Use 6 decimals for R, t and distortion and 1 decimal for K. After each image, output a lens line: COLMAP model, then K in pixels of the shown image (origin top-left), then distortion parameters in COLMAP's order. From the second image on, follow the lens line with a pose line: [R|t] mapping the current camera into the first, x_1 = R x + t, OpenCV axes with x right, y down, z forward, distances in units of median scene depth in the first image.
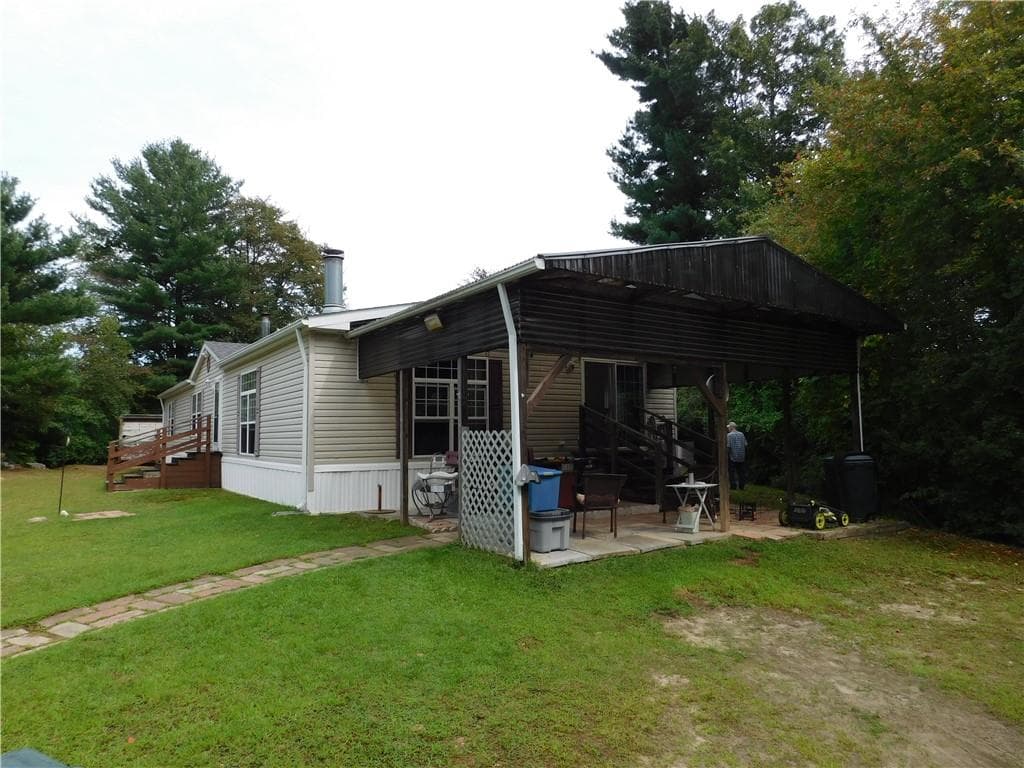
lens RADIAL K [[671.2, 0, 512.0], [0, 671.2, 384.0], [0, 0, 1]] dist [-0.080962, 0.068682]
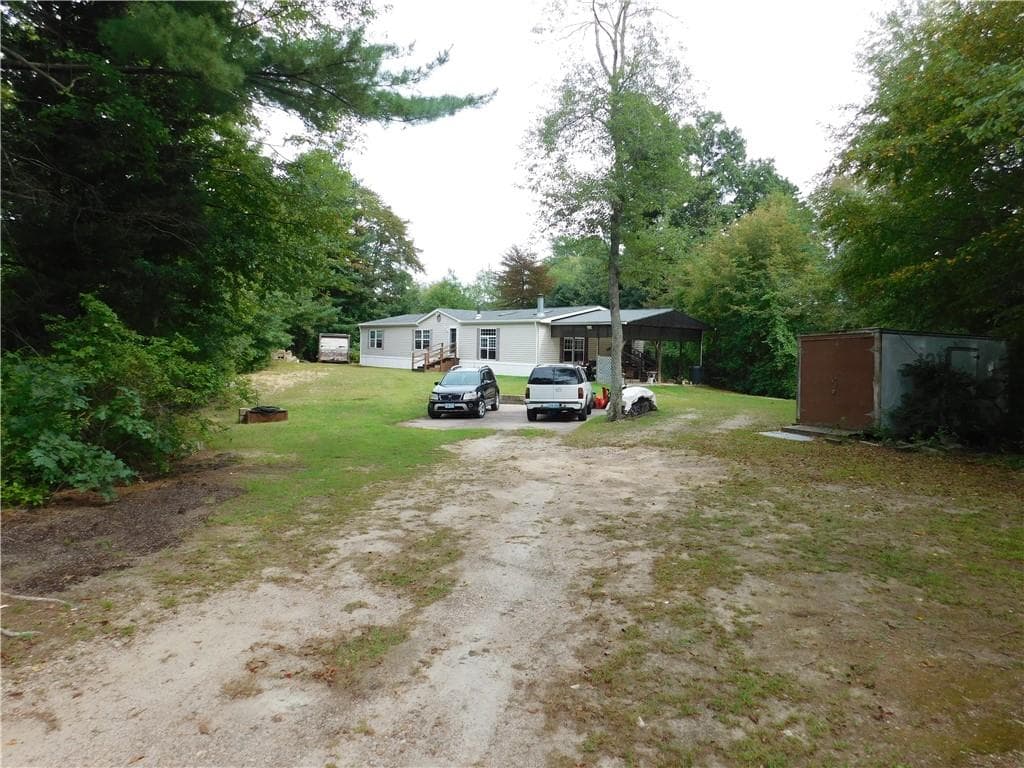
lens RADIAL K [[671.2, 0, 512.0], [0, 671.2, 384.0], [0, 0, 1]] dist [-0.080962, 0.068682]
pose [[0.995046, 0.041217, 0.090468, -0.989871], [-0.052101, 0.991230, 0.121446, -0.237010], [-0.084669, -0.125558, 0.988467, -3.100947]]
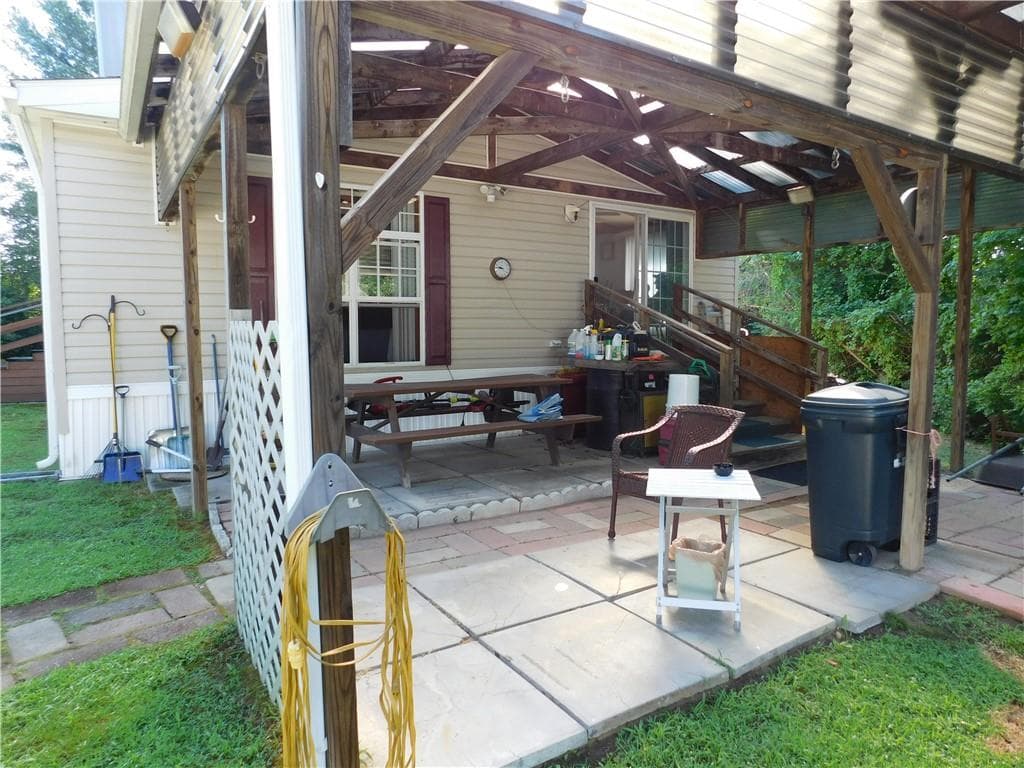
lens RADIAL K [[671.2, 0, 512.0], [0, 671.2, 384.0], [0, 0, 1]] dist [-0.080962, 0.068682]
pose [[0.999434, 0.017924, -0.028456, 0.049063], [-0.012830, 0.985353, 0.170043, 0.019825], [0.031087, -0.169582, 0.985026, 0.353058]]
